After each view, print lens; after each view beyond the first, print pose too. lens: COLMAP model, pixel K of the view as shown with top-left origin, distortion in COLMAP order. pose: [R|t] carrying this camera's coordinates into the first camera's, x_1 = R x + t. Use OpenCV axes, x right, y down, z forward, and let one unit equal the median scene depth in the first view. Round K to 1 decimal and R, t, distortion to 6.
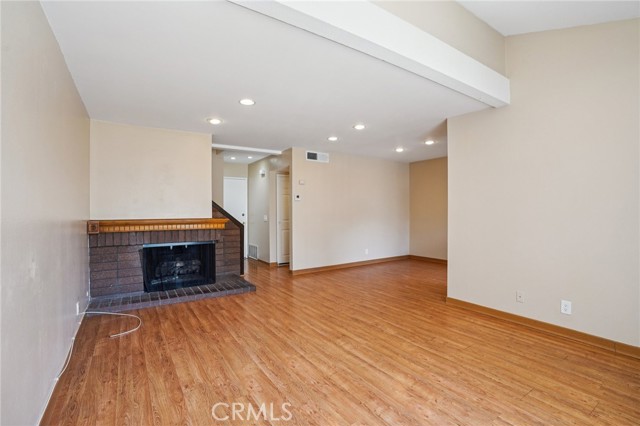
lens RADIAL K [[297.7, 0, 320.6], [0, 297.7, 210.5], [0, 0, 1]] dist [-0.075308, 0.031312]
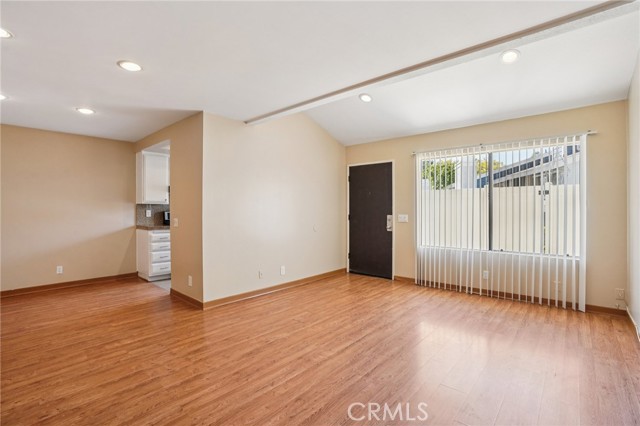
lens RADIAL K [[297.7, 0, 320.6], [0, 297.7, 210.5], [0, 0, 1]] dist [-0.075308, 0.031312]
pose [[-0.253709, -0.002946, 0.967276, -0.682144], [0.007445, 0.999960, 0.004998, -0.000794], [-0.967252, 0.008470, -0.253677, 1.057488]]
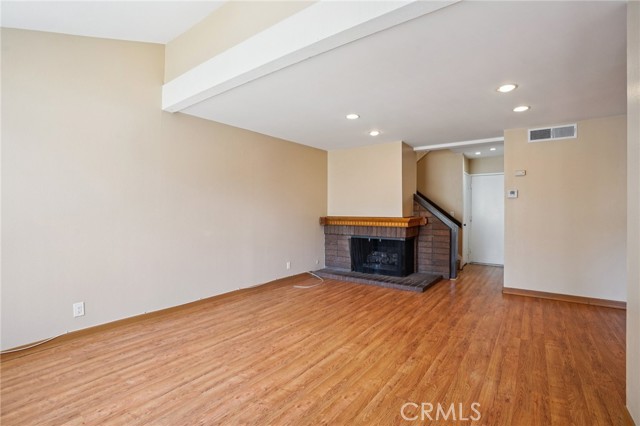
lens RADIAL K [[297.7, 0, 320.6], [0, 297.7, 210.5], [0, 0, 1]] dist [-0.075308, 0.031312]
pose [[0.335869, 0.004715, -0.941897, 0.826959], [-0.003522, 0.999987, 0.003750, -0.003550], [0.941902, 0.002058, 0.335881, 0.505792]]
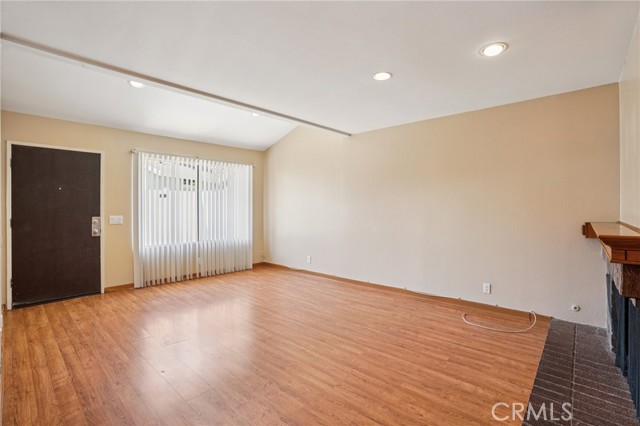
lens RADIAL K [[297.7, 0, 320.6], [0, 297.7, 210.5], [0, 0, 1]] dist [-0.075308, 0.031312]
pose [[-0.971802, 0.007108, -0.235690, 0.110589], [0.004012, 0.999899, 0.013612, -0.007434], [0.235763, 0.012282, -0.971733, 1.792081]]
